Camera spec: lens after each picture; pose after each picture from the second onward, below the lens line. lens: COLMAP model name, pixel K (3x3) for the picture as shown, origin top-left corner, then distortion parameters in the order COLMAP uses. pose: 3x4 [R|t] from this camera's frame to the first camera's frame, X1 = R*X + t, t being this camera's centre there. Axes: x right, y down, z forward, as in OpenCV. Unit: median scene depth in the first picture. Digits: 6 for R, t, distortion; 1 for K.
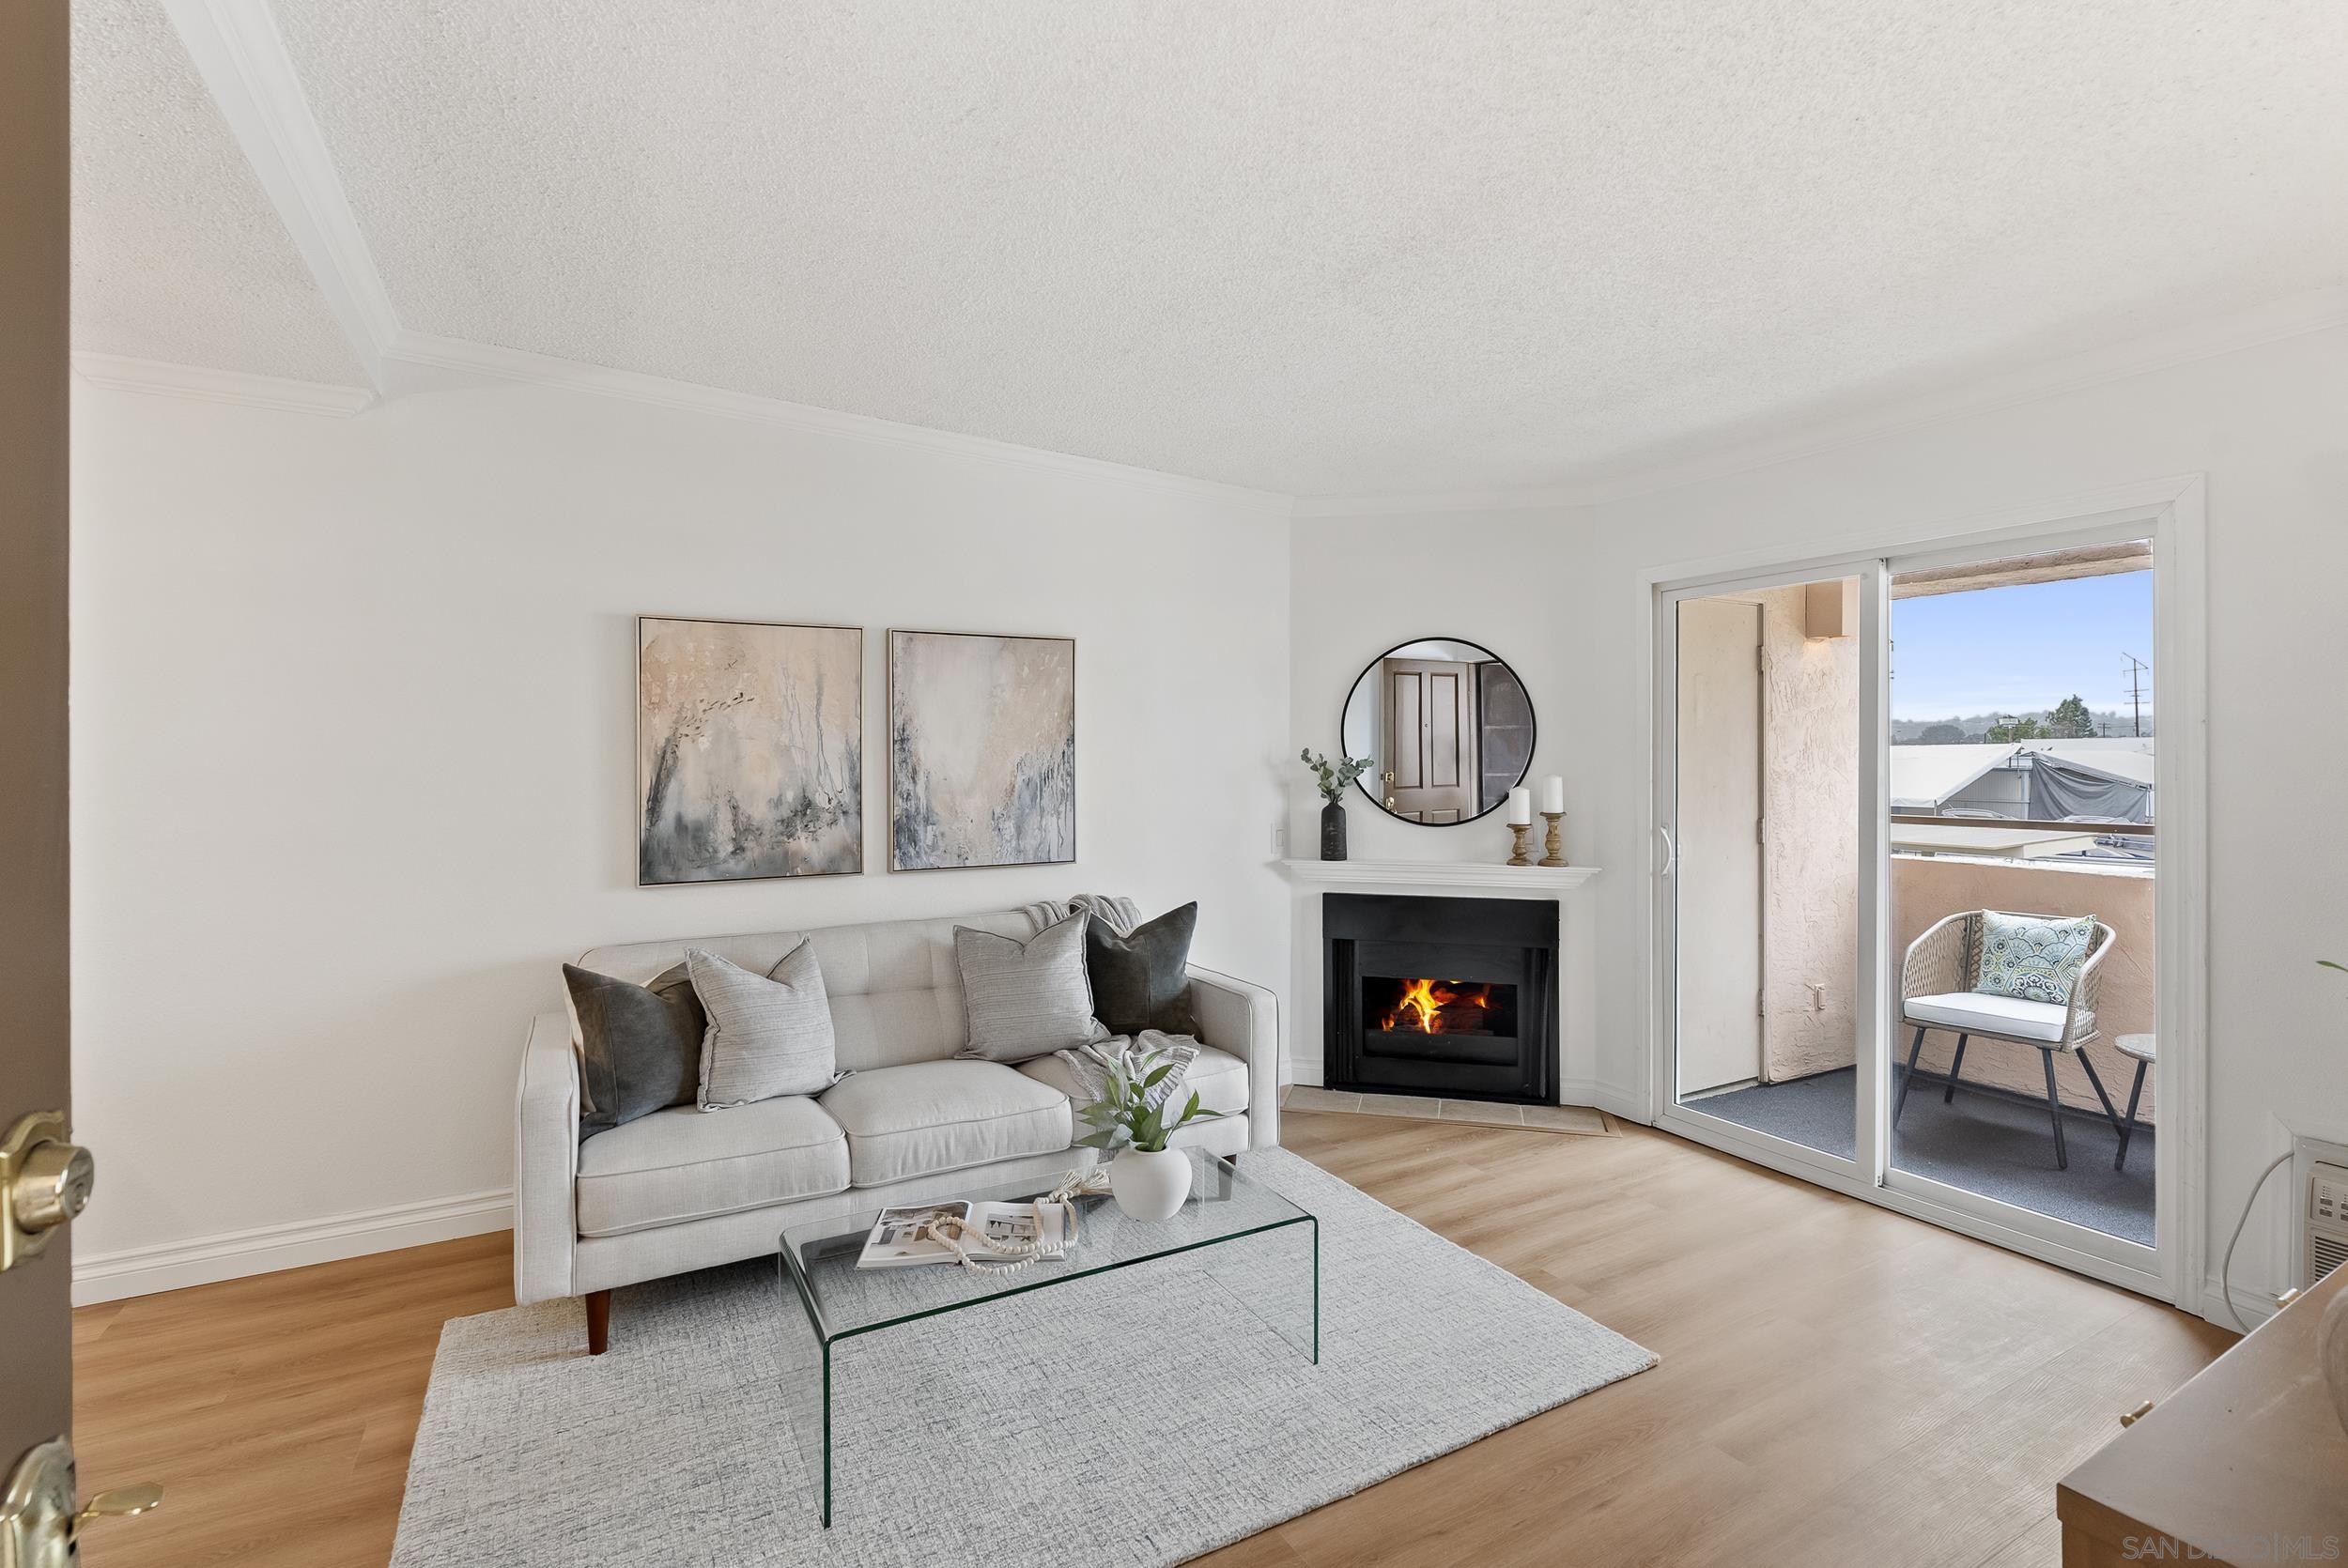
lens RADIAL K [[1057.9, 0, 1169.7], [0, 1057.9, 766.7], [0, 0, 1]] dist [-0.009076, 0.001012]
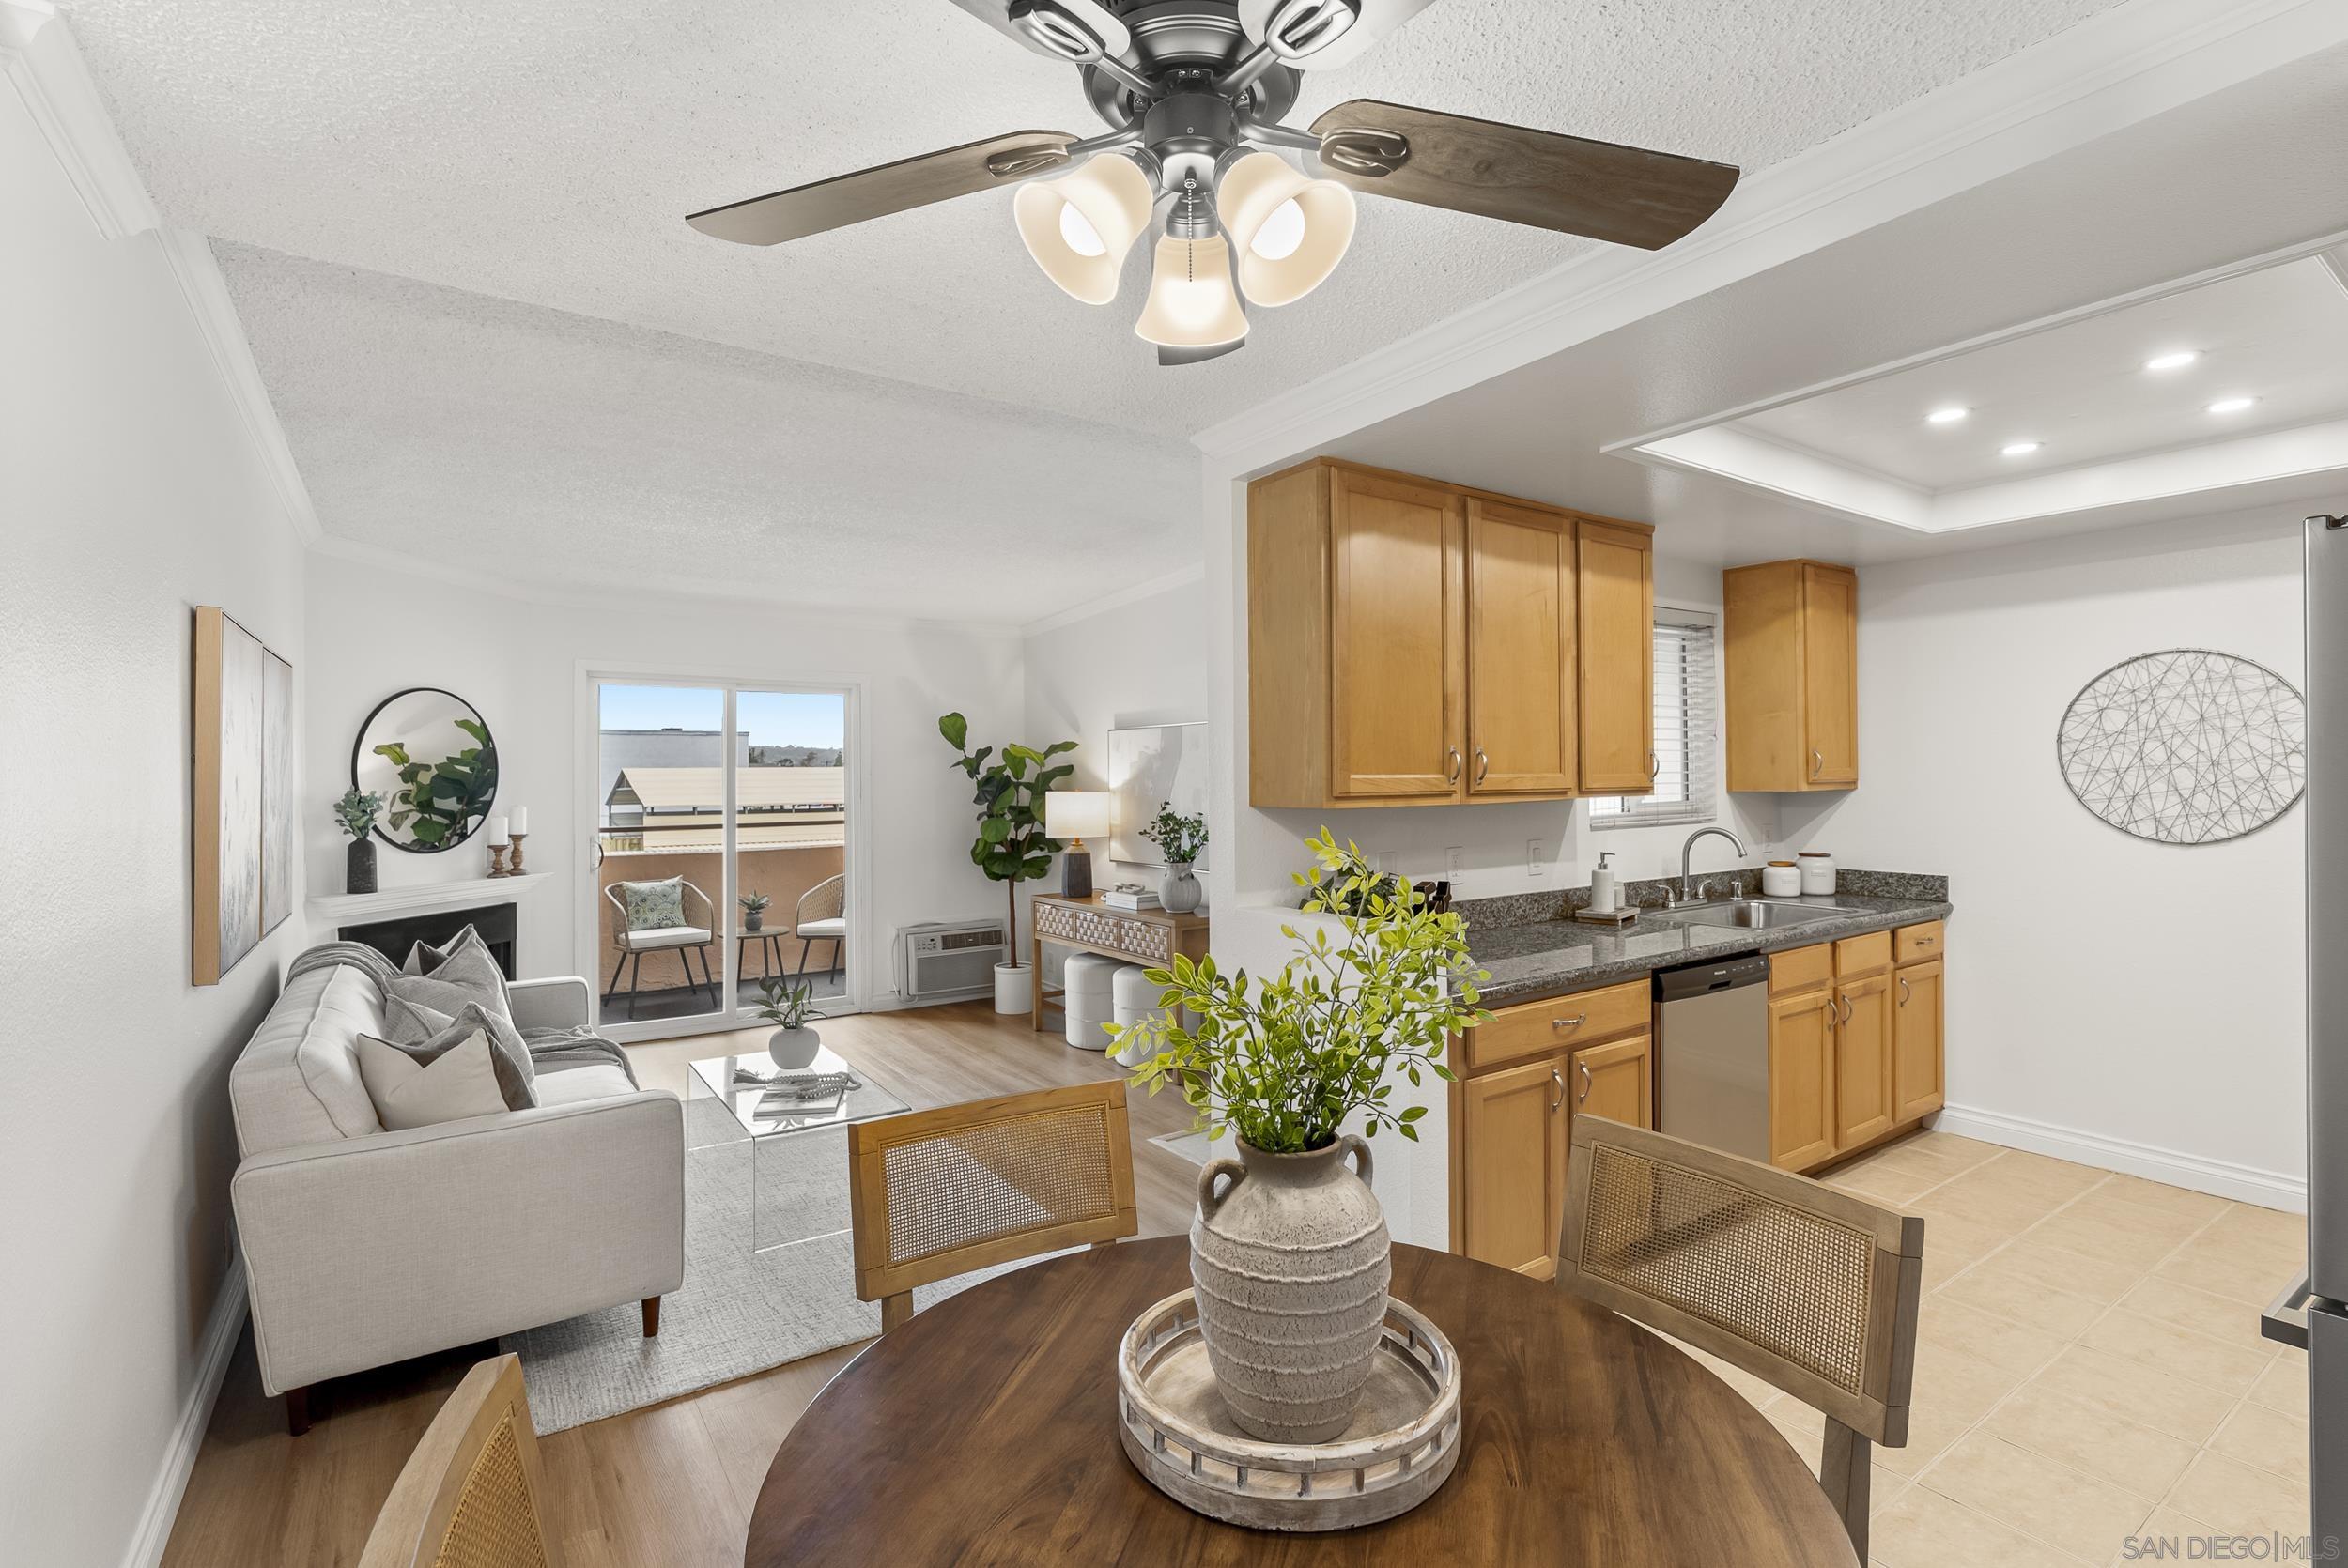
lens RADIAL K [[1086.9, 0, 1175.0], [0, 1086.9, 764.2], [0, 0, 1]] dist [-0.001210, 0.000295]
pose [[-0.103752, 0.014488, 0.994498, -1.211320], [0.015804, 0.999792, -0.012917, -0.014417], [-0.994478, 0.014377, -0.103959, 0.388201]]
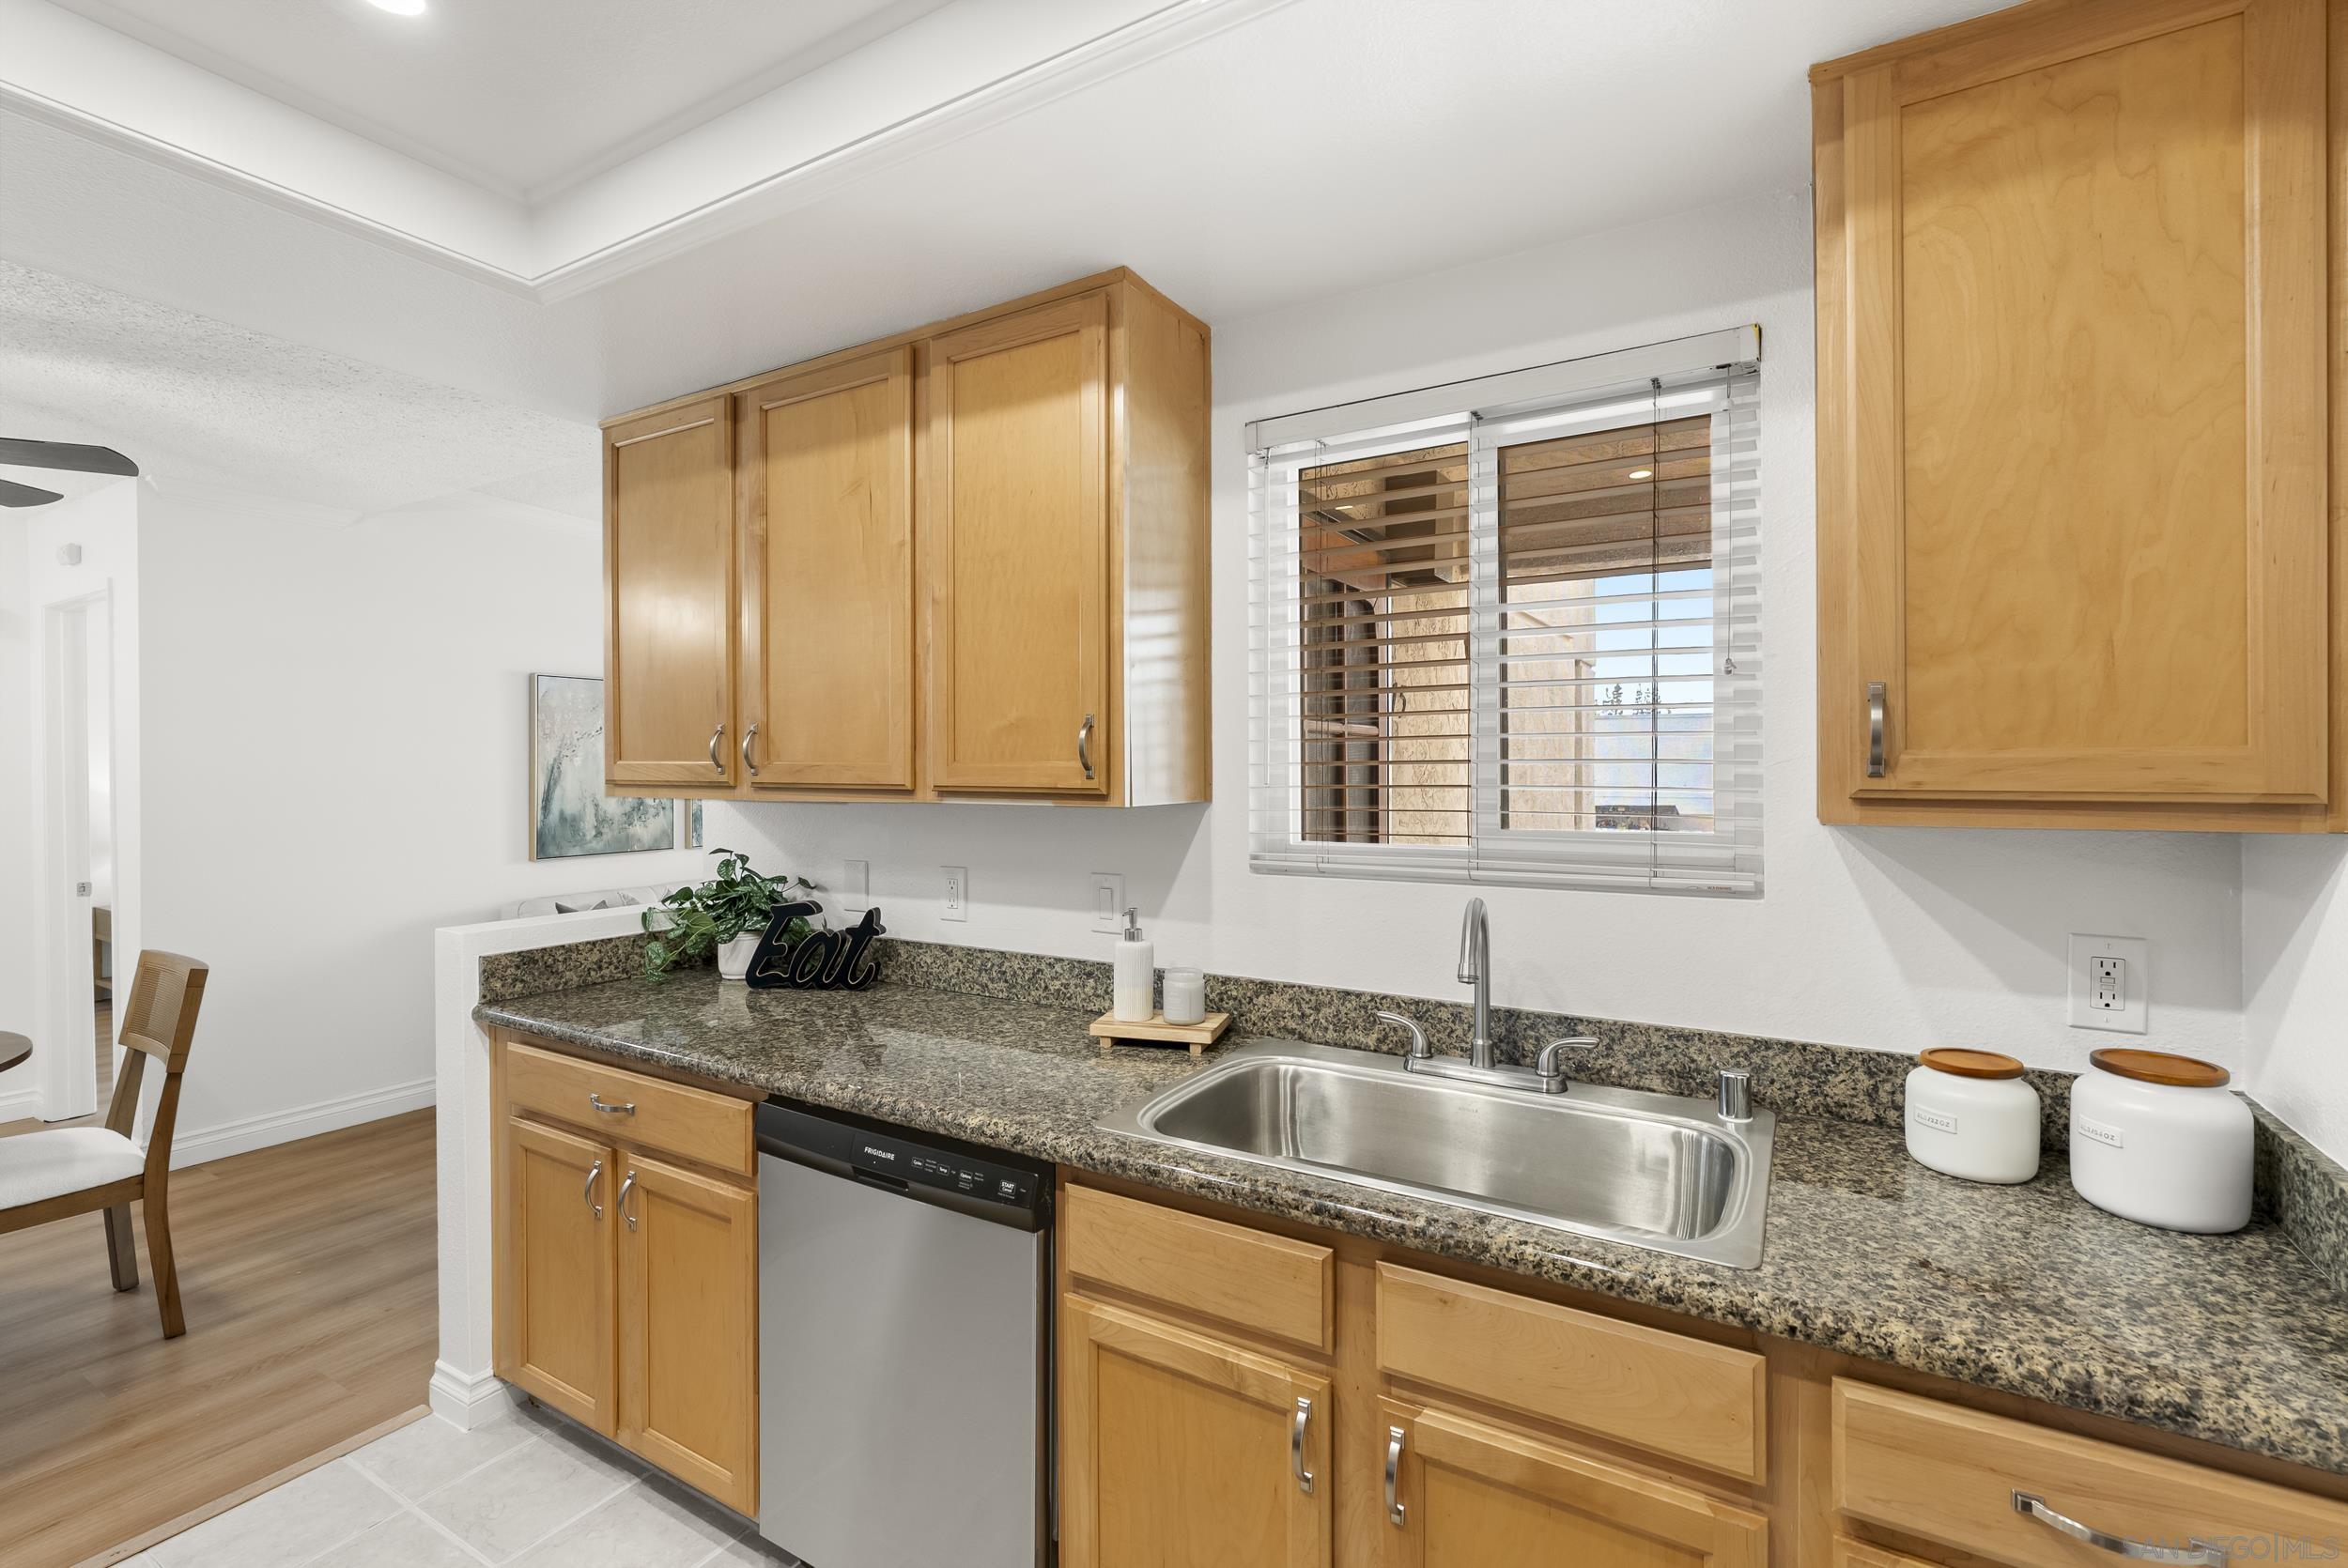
lens RADIAL K [[1057.9, 0, 1169.7], [0, 1057.9, 766.7], [0, 0, 1]] dist [-0.009076, 0.001012]
pose [[0.860403, 0.001296, 0.509613, -0.452217], [0.001223, 0.999989, -0.004607, -0.006894], [-0.509613, 0.004587, 0.860391, -0.640390]]
